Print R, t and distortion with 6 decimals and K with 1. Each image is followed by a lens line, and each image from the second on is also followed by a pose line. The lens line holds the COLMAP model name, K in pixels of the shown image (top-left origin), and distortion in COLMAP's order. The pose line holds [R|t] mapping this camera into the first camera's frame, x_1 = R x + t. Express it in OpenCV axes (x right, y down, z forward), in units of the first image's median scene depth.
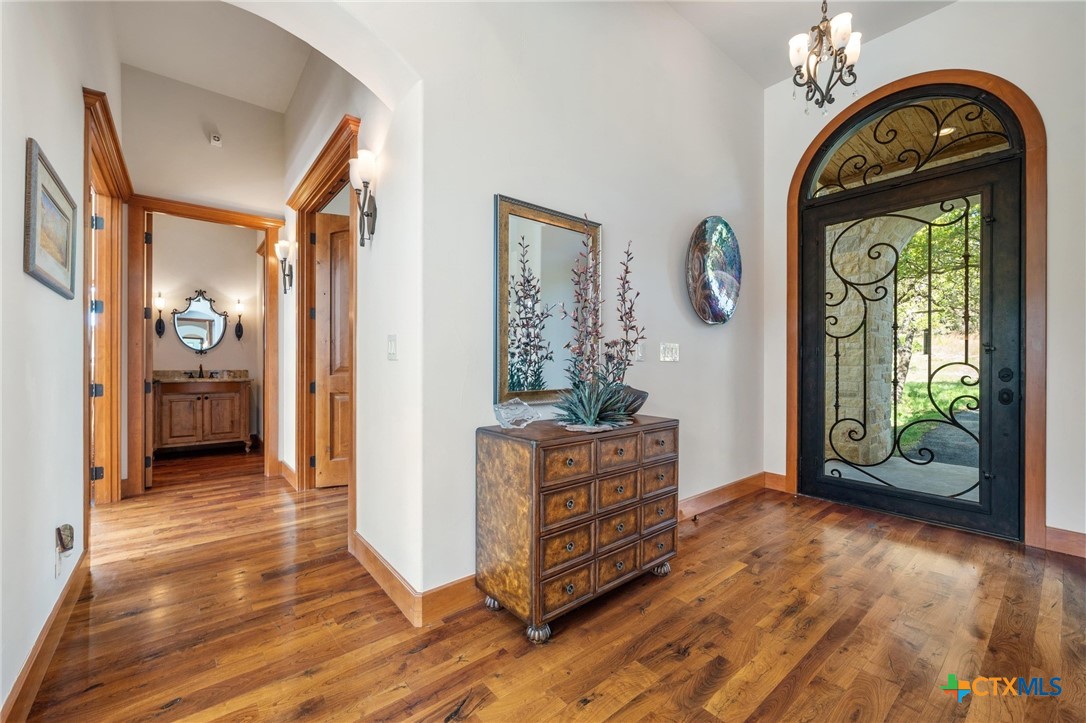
lens RADIAL K [[439.7, 0, 543.0], [0, 439.7, 361.5], [0, 0, 1]] dist [-0.000274, 0.000053]
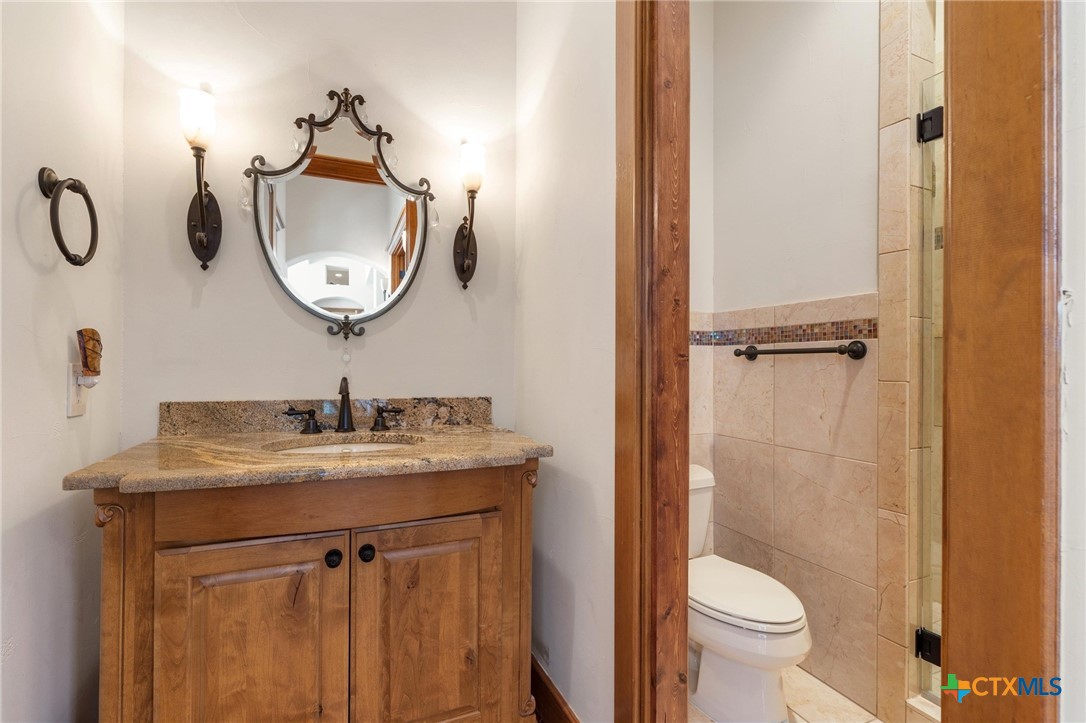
lens RADIAL K [[492.5, 0, 543.0], [0, 492.5, 361.5], [0, 0, 1]] dist [-0.001283, -0.000146]
pose [[0.960088, 0.003310, -0.279678, -0.588785], [-0.005320, 0.999965, -0.006425, -0.000733], [0.279647, 0.007657, 0.960072, 0.758641]]
